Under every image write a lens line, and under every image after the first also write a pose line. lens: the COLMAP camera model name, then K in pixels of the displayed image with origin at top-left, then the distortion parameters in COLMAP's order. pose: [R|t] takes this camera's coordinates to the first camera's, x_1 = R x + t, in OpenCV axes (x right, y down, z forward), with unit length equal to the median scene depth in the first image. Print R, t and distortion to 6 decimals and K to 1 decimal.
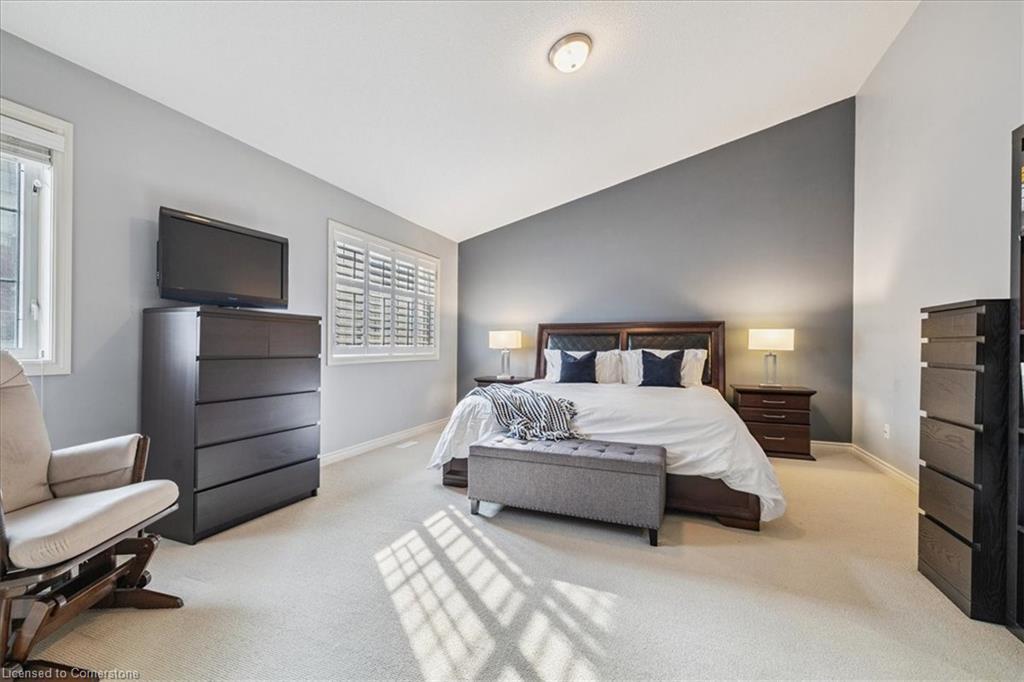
lens RADIAL K [[433.2, 0, 512.0], [0, 433.2, 341.0], [0, 0, 1]] dist [0.001757, 0.000100]
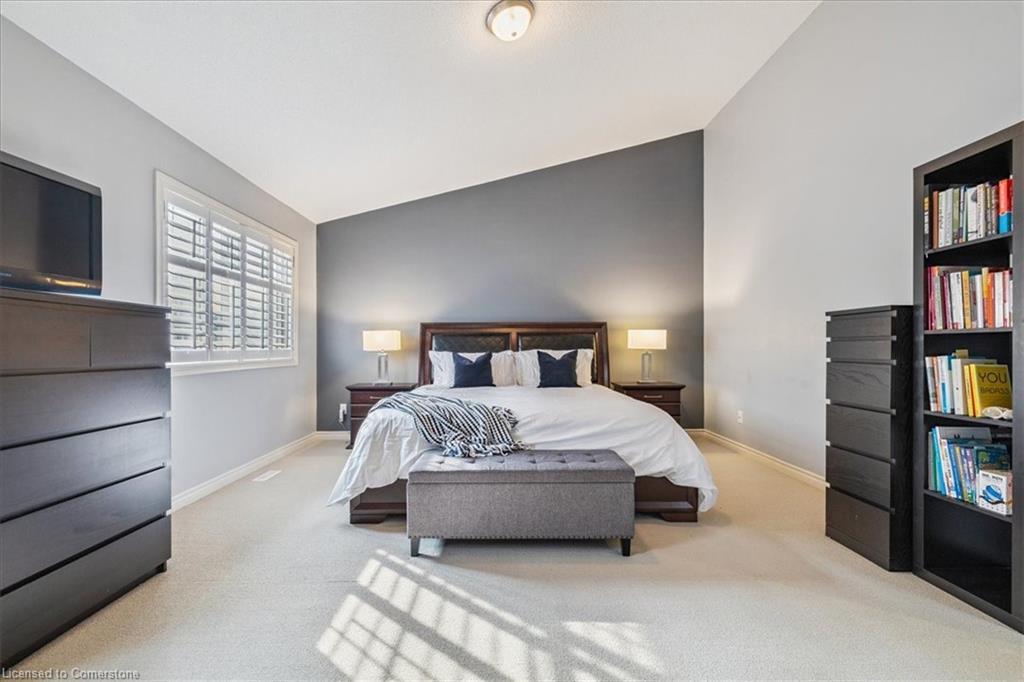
lens RADIAL K [[439.7, 0, 509.8], [0, 439.7, 344.8], [0, 0, 1]] dist [0.000234, 0.000361]
pose [[0.925347, -0.007715, 0.379042, -0.214299], [0.005281, 0.999958, 0.007460, -0.000180], [-0.379084, -0.004901, 0.925349, 0.161060]]
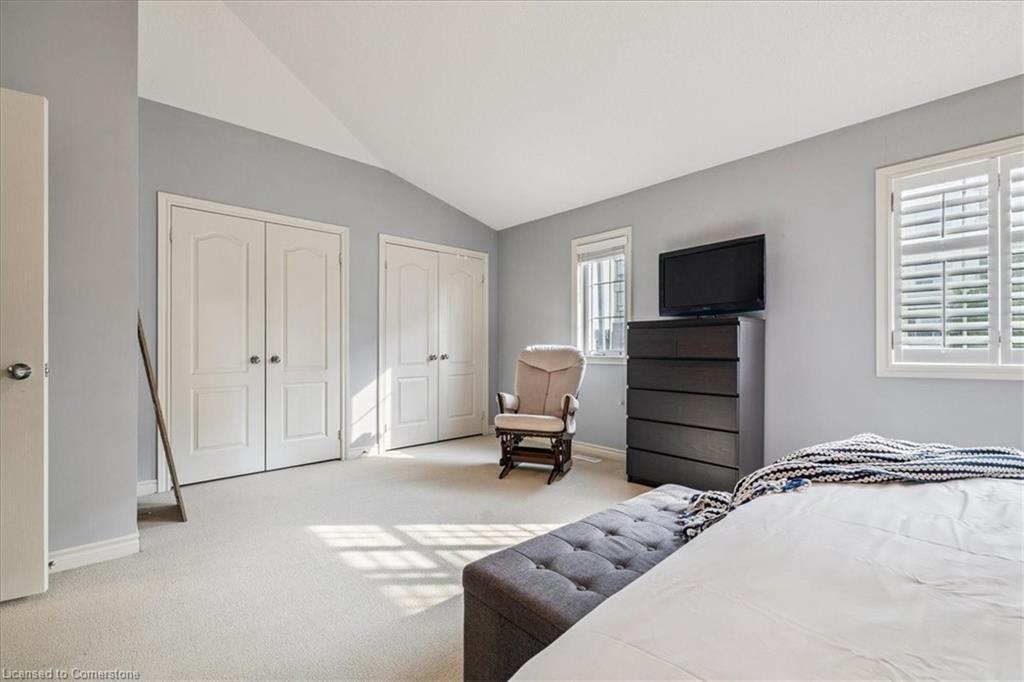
lens RADIAL K [[439.7, 0, 509.8], [0, 439.7, 344.8], [0, 0, 1]] dist [0.000234, 0.000361]
pose [[-0.449524, -0.011058, -0.893200, 0.620214], [0.007590, 0.999840, -0.016198, 0.015411], [0.893236, -0.014061, -0.449368, 1.010742]]
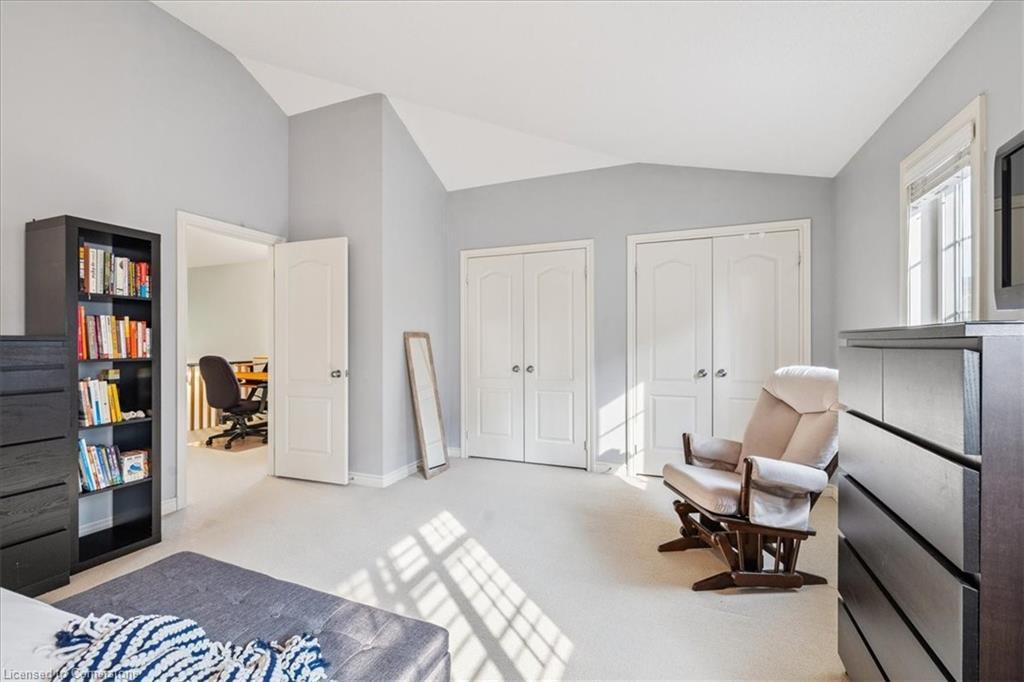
lens RADIAL K [[442.2, 0, 499.6], [0, 442.2, 340.3], [0, 0, 1]] dist [0.000046, 0.000098]
pose [[-0.999321, -0.003514, 0.036670, -0.152858], [-0.004094, 0.999868, -0.015744, -0.040175], [-0.036609, -0.015884, -0.999203, 1.337243]]
